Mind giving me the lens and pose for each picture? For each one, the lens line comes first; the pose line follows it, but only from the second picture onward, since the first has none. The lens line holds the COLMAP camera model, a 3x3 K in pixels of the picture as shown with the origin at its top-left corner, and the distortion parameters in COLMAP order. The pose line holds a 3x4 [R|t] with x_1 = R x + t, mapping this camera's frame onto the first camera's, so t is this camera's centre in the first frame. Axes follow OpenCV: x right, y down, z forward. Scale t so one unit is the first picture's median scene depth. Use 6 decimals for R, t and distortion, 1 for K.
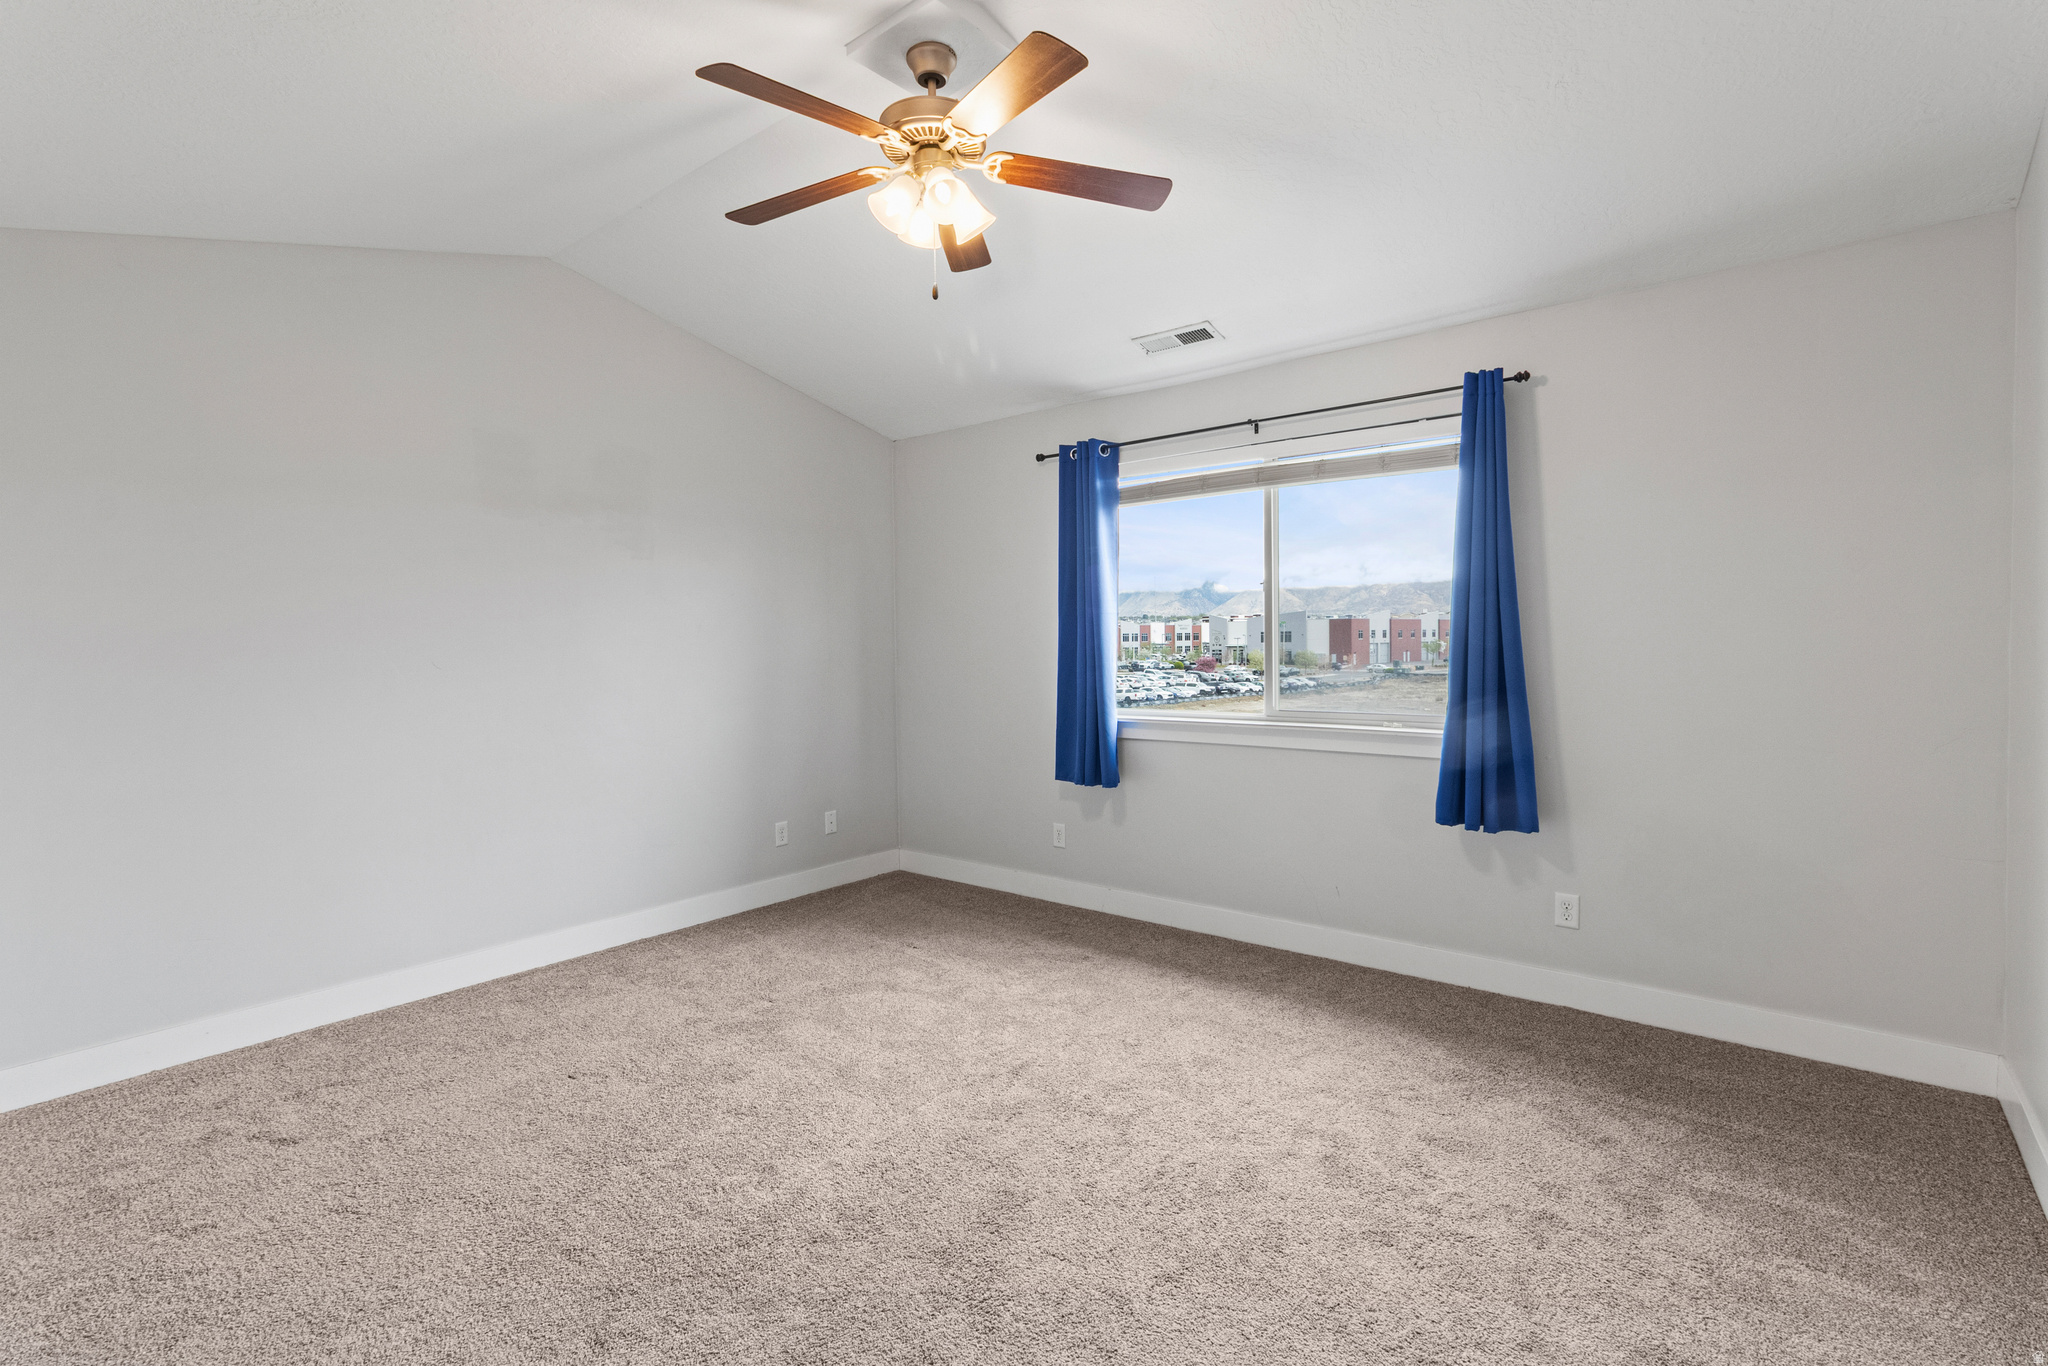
lens RADIAL K [[956.5, 0, 1027.8], [0, 956.5, 636.2], [0, 0, 1]] dist [0.000759, 0.000423]
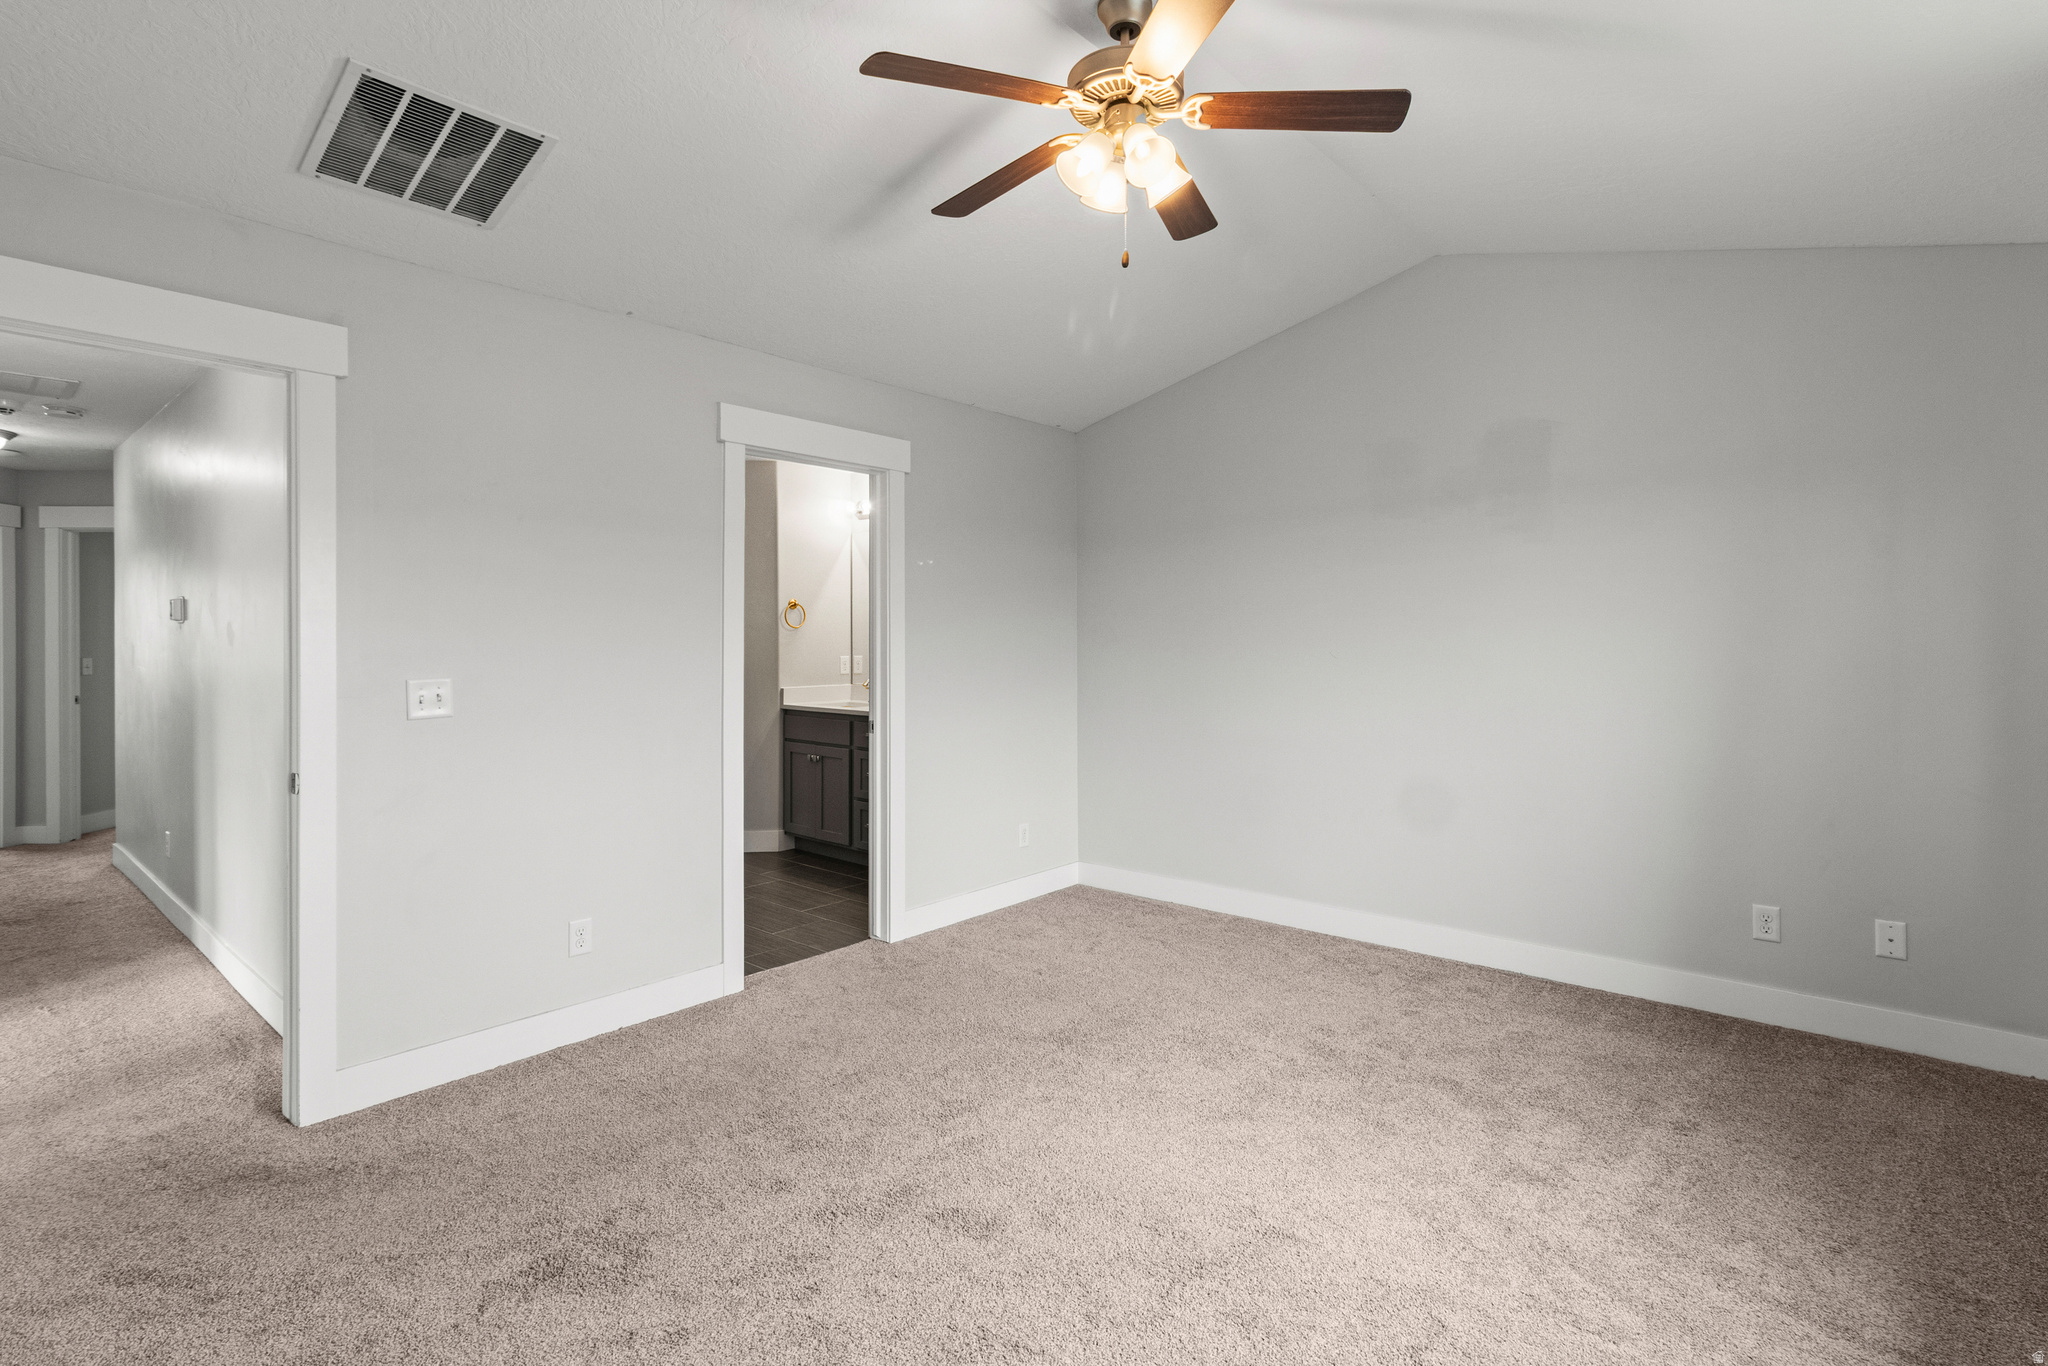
lens RADIAL K [[956.5, 0, 1027.8], [0, 956.5, 636.2], [0, 0, 1]] dist [0.000759, 0.000423]
pose [[-0.041024, 0.007811, -0.999128, 0.810354], [0.012748, 0.999892, 0.007293, -0.015535], [0.999077, -0.012437, -0.041119, 0.935976]]
